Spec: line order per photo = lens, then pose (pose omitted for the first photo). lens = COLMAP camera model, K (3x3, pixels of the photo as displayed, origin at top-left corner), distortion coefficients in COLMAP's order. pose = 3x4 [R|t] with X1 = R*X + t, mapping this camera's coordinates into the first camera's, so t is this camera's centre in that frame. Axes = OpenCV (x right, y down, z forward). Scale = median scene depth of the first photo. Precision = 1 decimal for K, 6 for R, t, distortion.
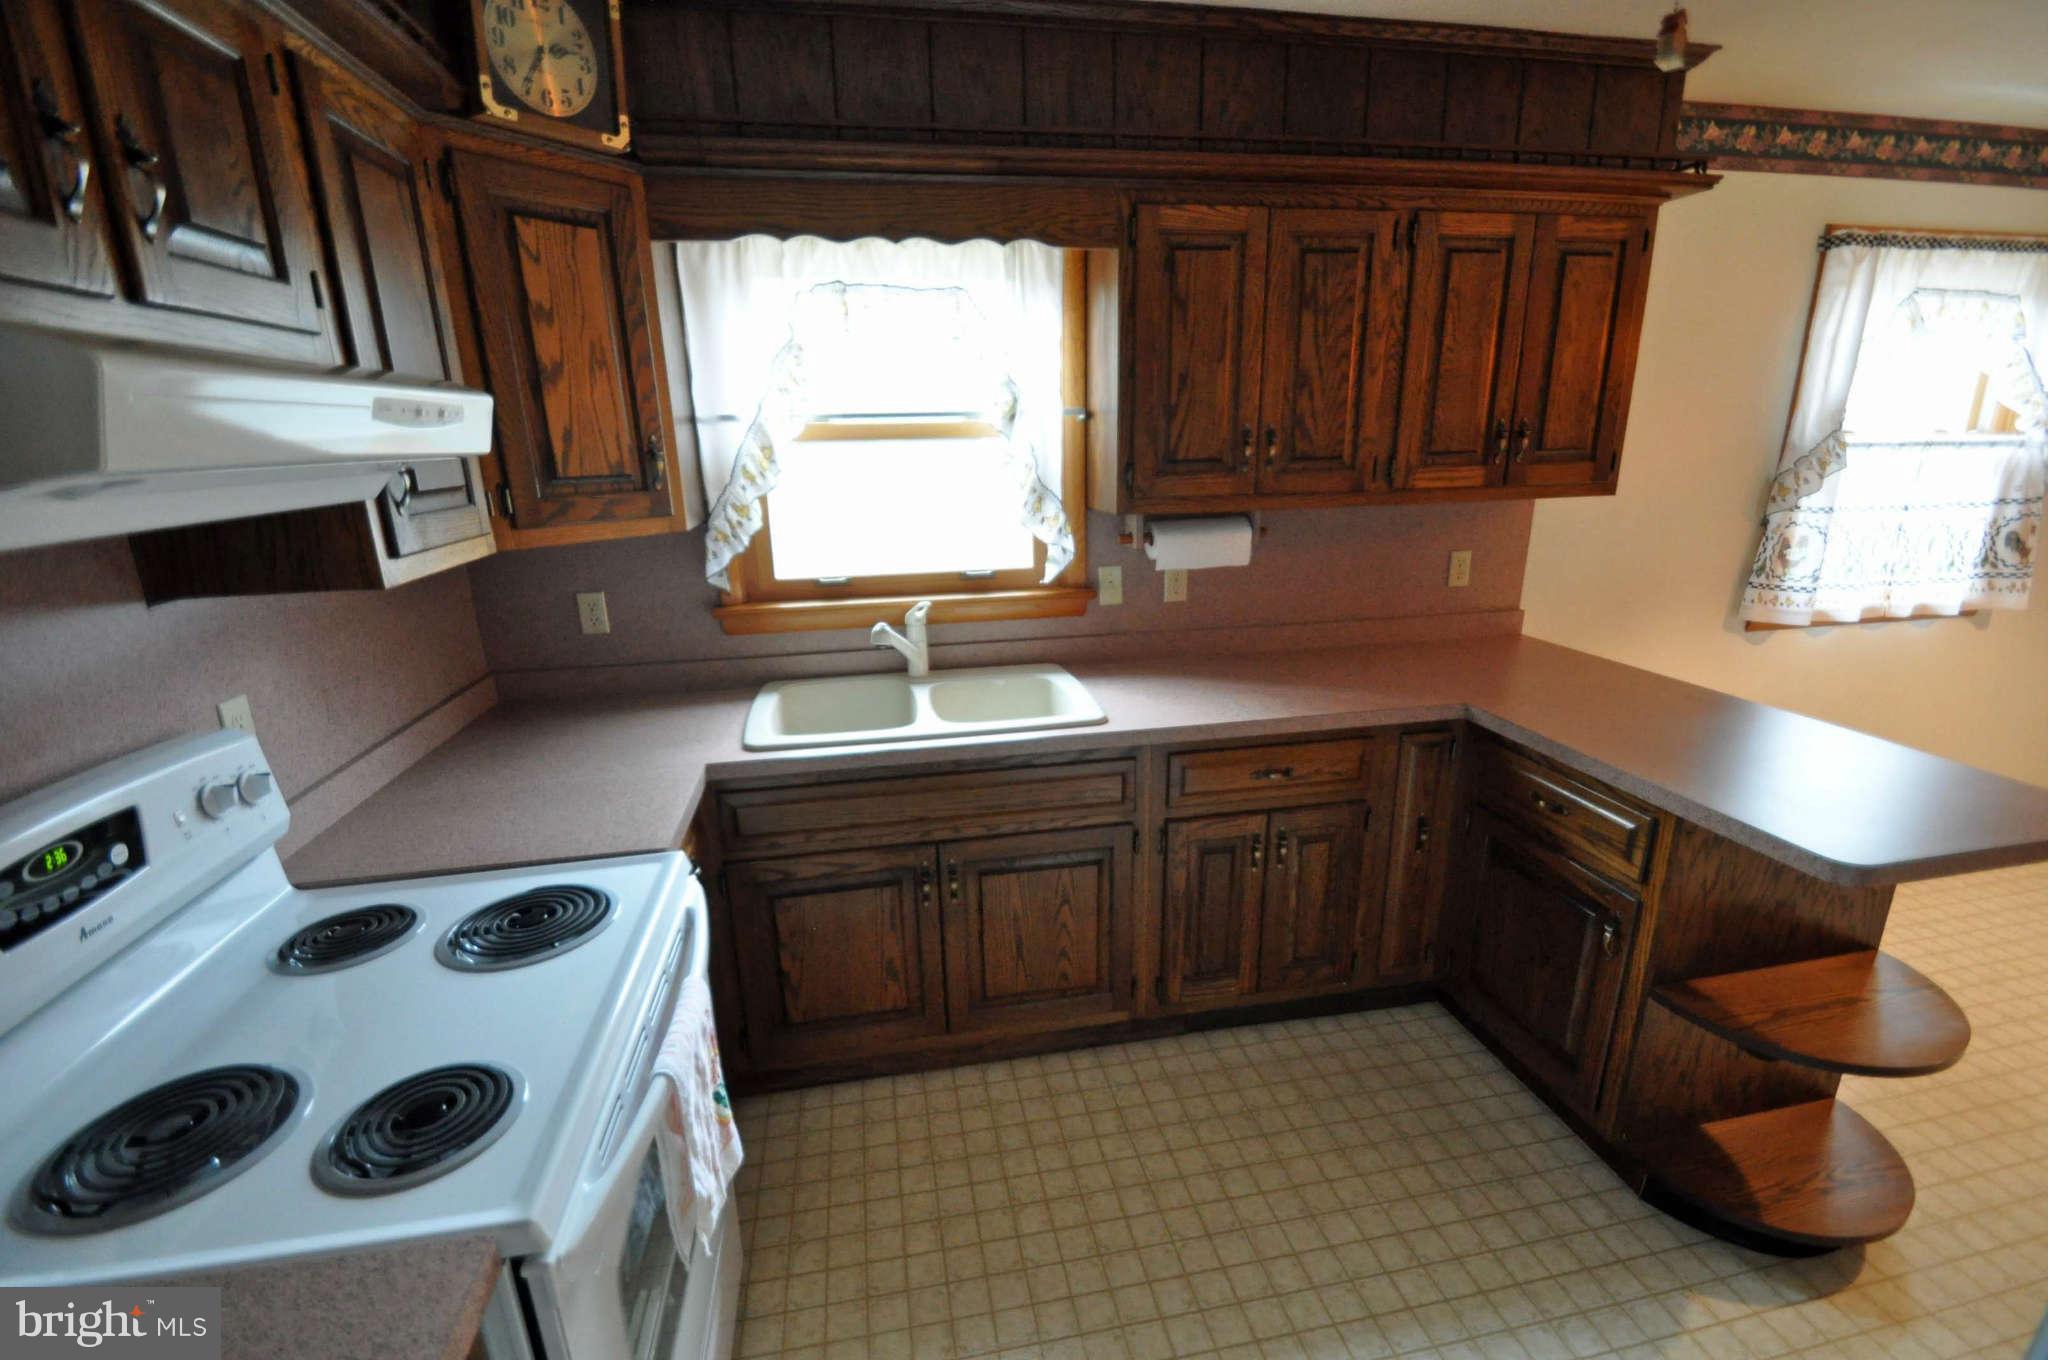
lens RADIAL K [[891.9, 0, 1031.9], [0, 891.9, 685.8], [0, 0, 1]] dist [0.000569, -0.014577]
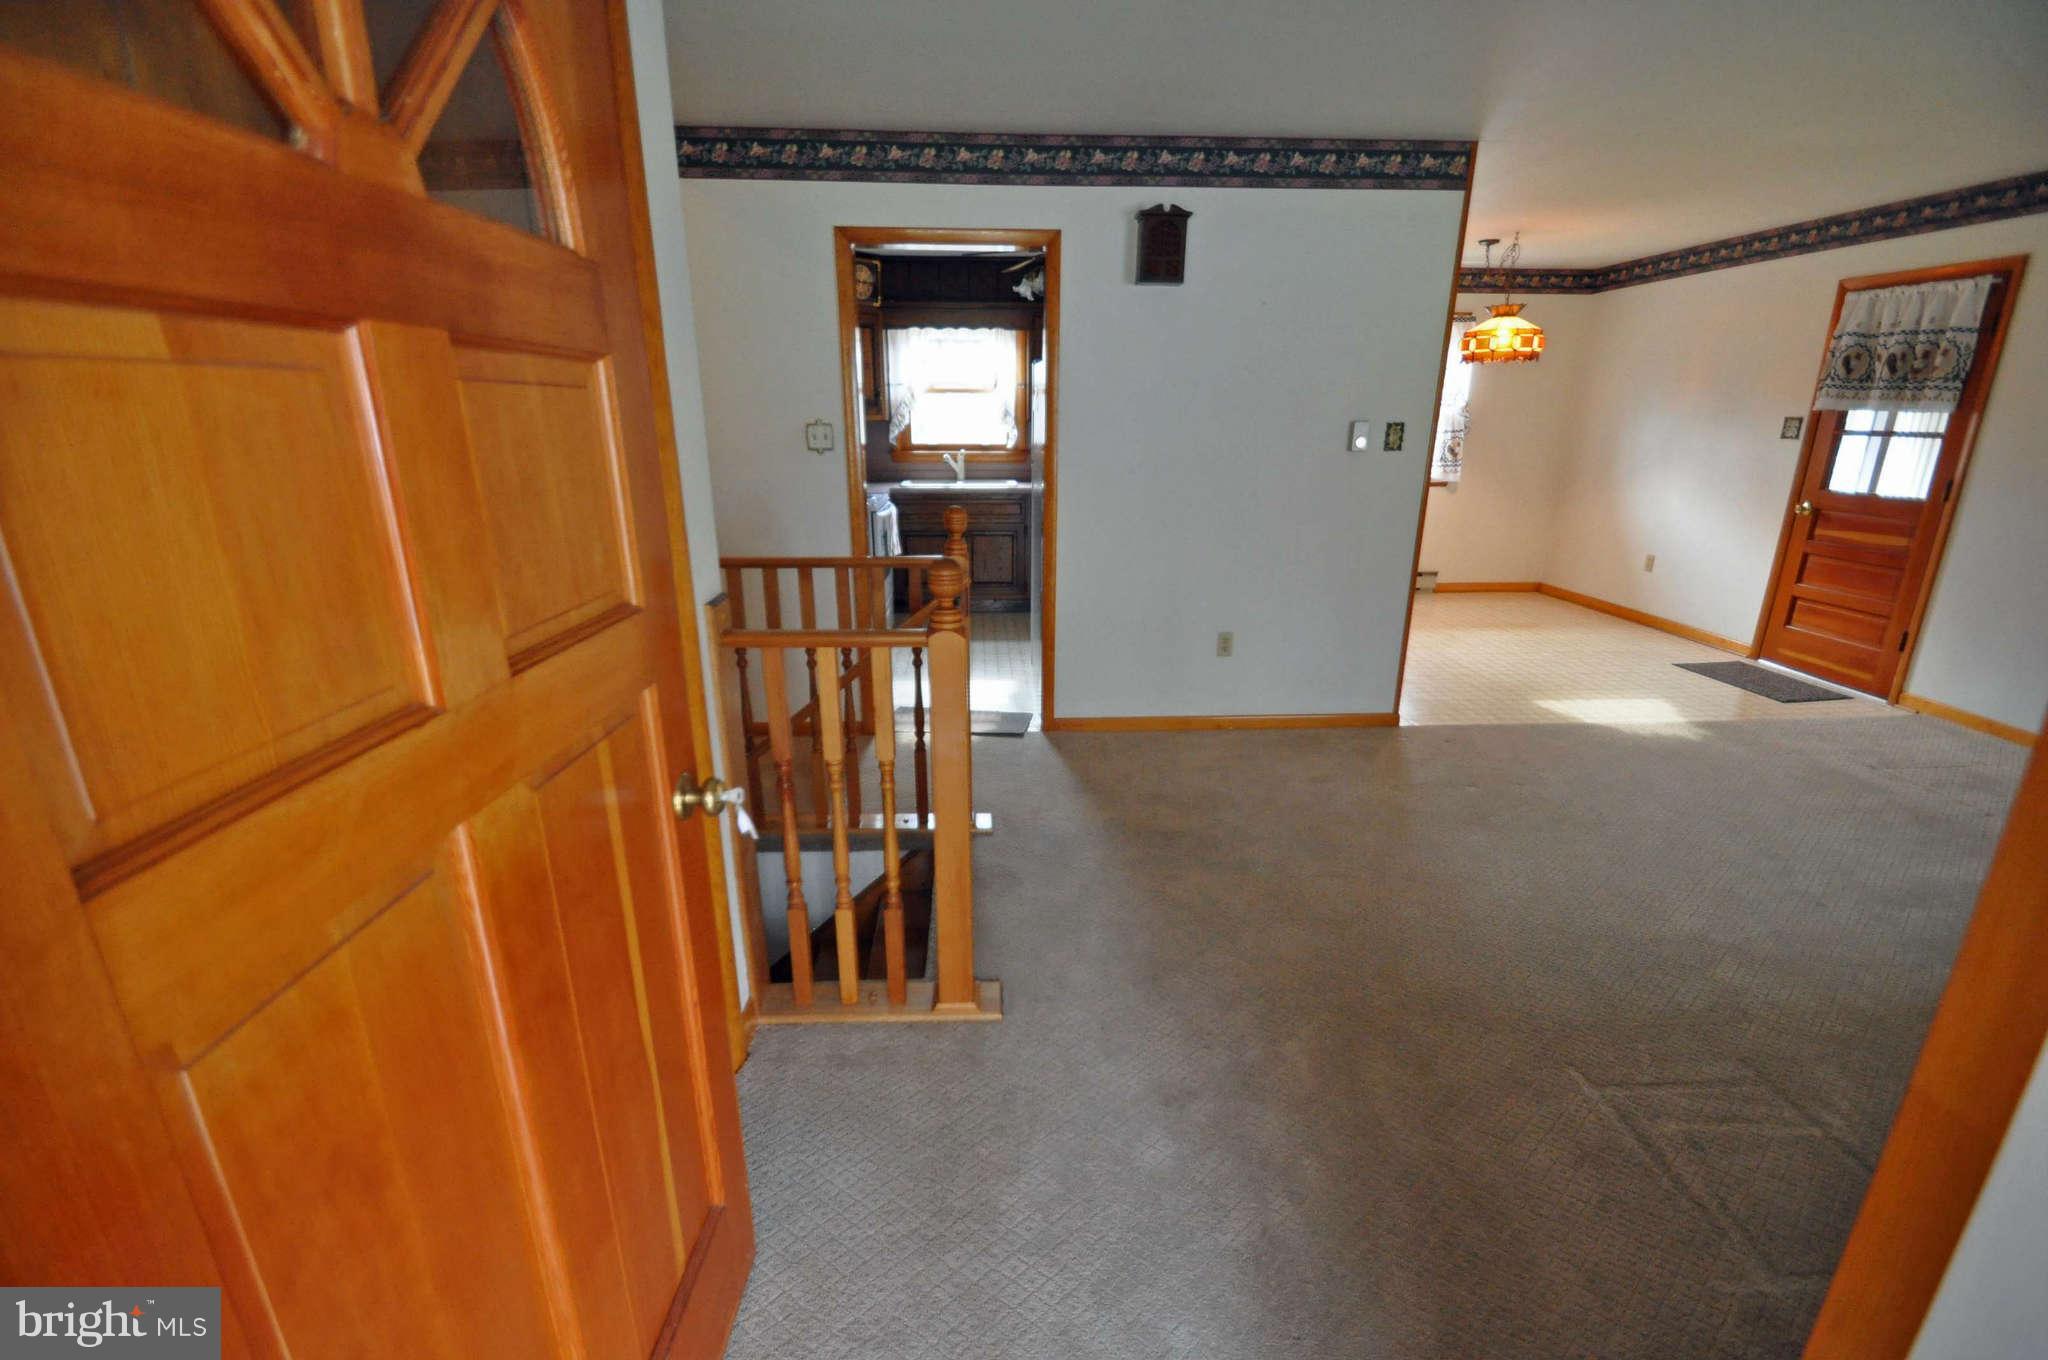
lens RADIAL K [[891.9, 0, 1031.9], [0, 891.9, 685.8], [0, 0, 1]] dist [0.000569, -0.014577]
pose [[0.990170, 0.064335, -0.124199, 0.491171], [-0.060923, 0.997659, 0.031077, 0.543835], [0.125907, -0.023205, 0.991771, -1.782946]]
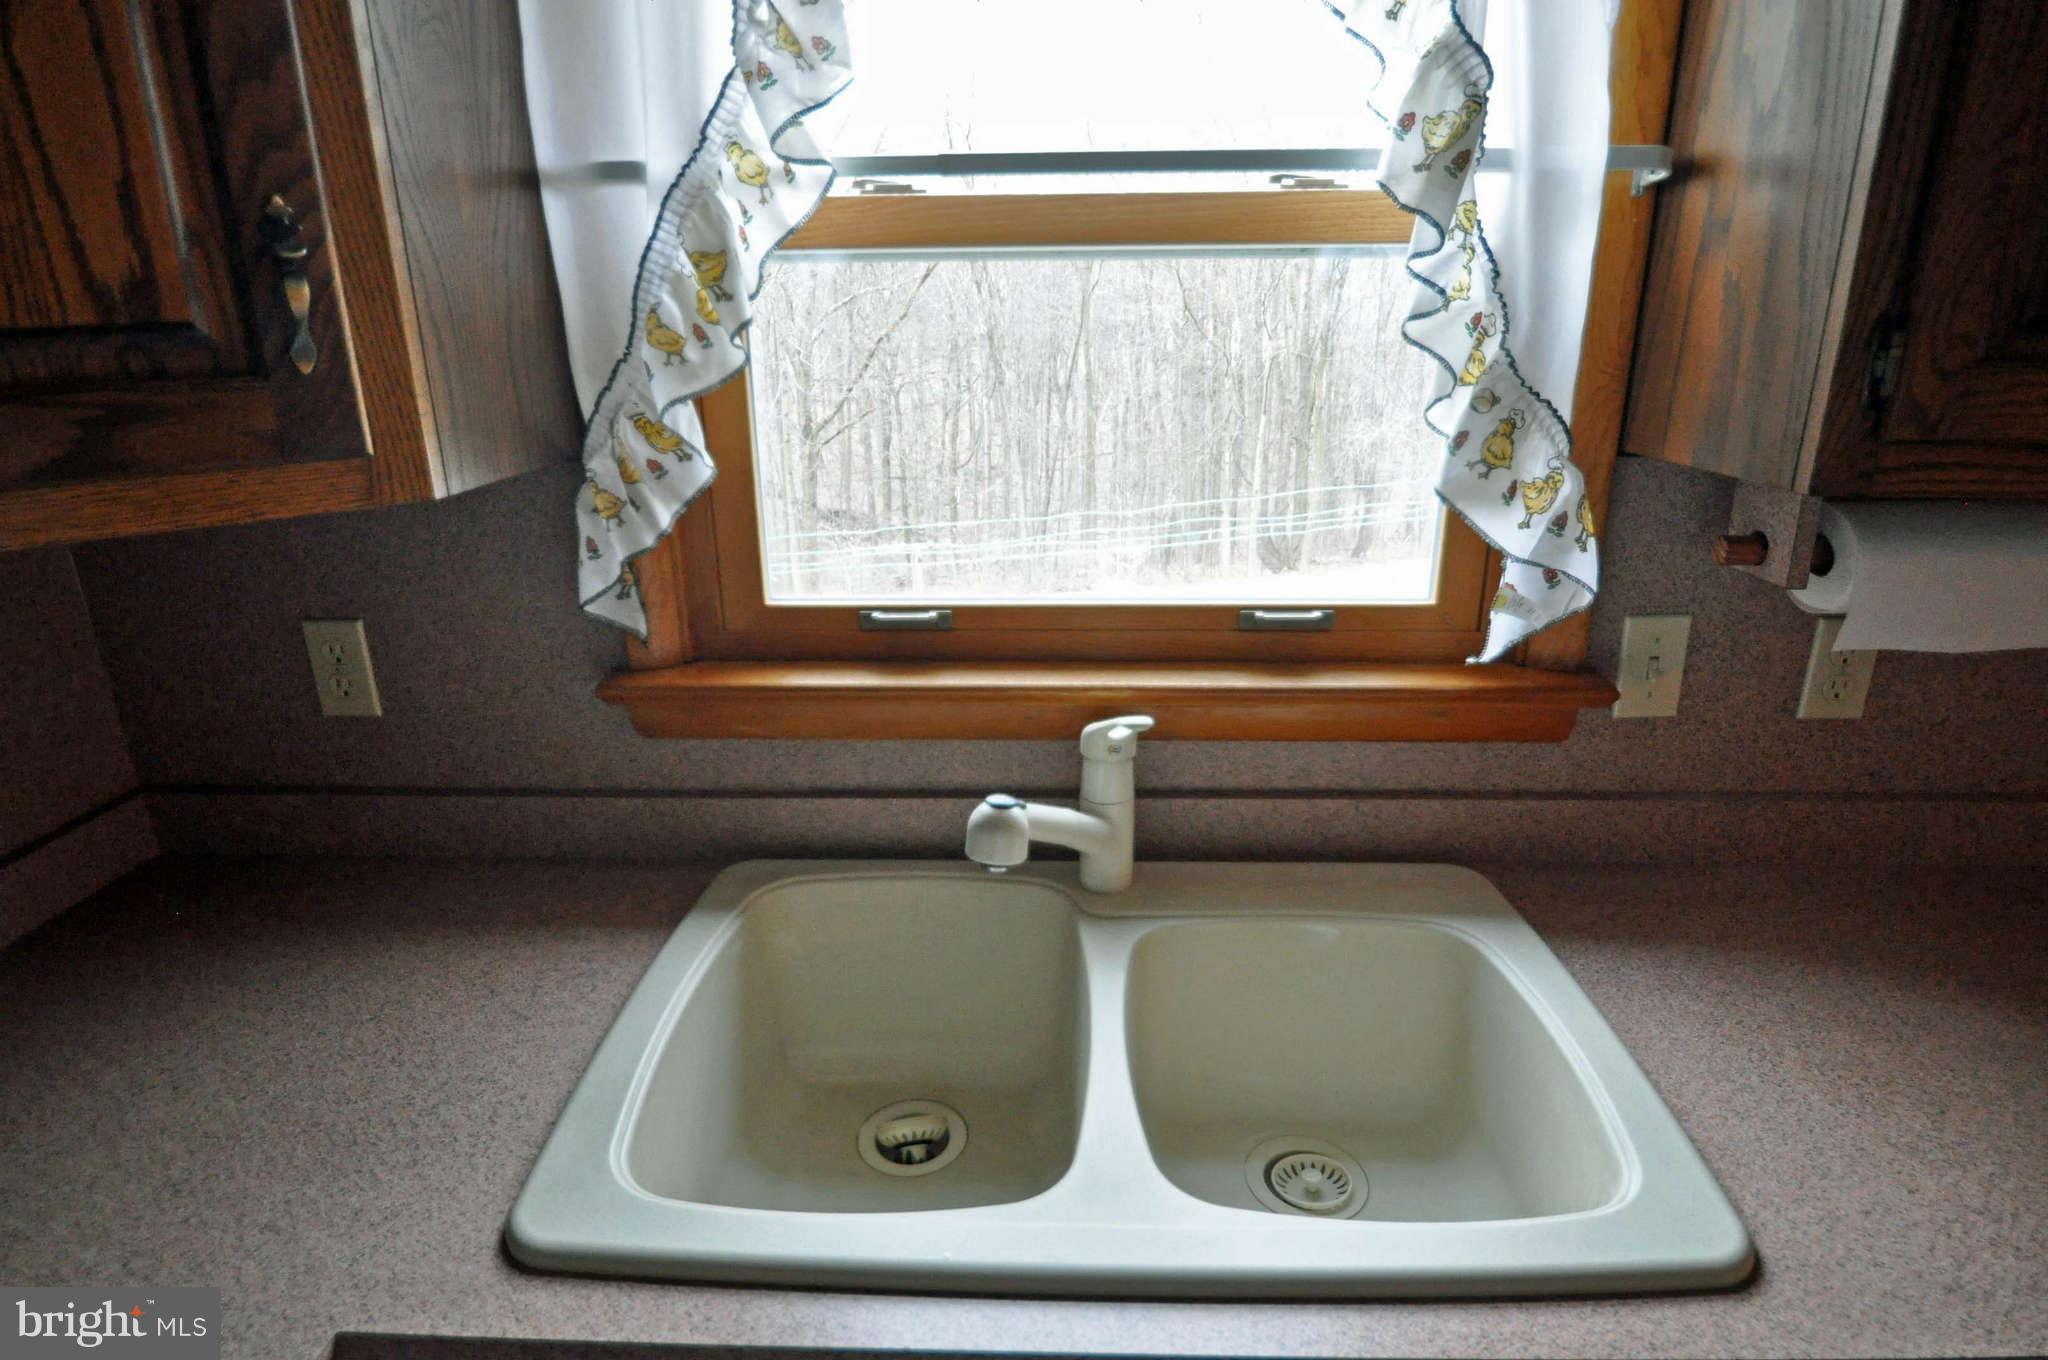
lens RADIAL K [[1200.2, 0, 1014.8], [0, 1200.2, 723.3], [0, 0, 1]] dist [-0.019909, -0.000630]
pose [[0.975471, 0.081225, -0.204594, -0.068942], [-0.066906, 0.994863, 0.075969, -0.120892], [0.209713, -0.060417, 0.975895, 0.523262]]
